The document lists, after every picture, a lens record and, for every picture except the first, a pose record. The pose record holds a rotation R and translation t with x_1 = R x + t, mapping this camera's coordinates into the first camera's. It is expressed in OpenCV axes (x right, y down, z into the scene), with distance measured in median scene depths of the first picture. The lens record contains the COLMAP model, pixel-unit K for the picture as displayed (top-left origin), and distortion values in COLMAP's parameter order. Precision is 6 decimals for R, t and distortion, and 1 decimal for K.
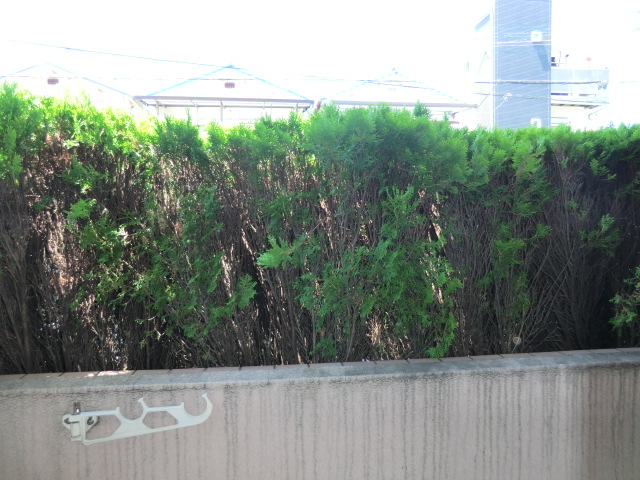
lens RADIAL K [[461.0, 0, 320.0], [0, 461.0, 240.0], [0, 0, 1]] dist [-0.094729, 0.096837]
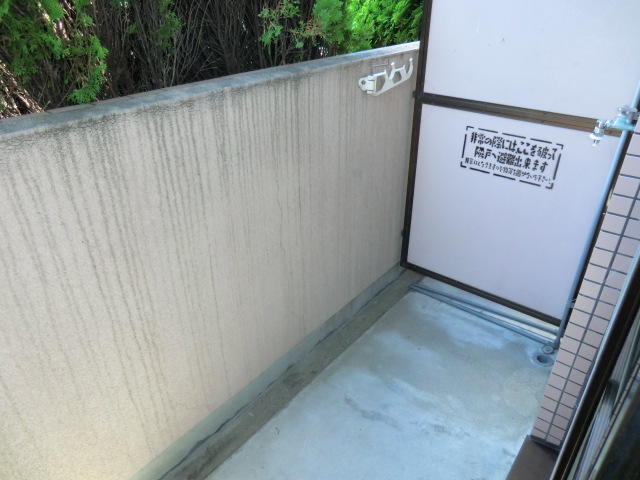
lens RADIAL K [[461.0, 0, 320.0], [0, 461.0, 240.0], [0, 0, 1]] dist [-0.094729, 0.096837]
pose [[0.700716, -0.342901, 0.625632, -0.027040], [0.019163, 0.885653, 0.463953, 0.124580], [-0.713183, -0.313110, 0.627162, 0.175289]]
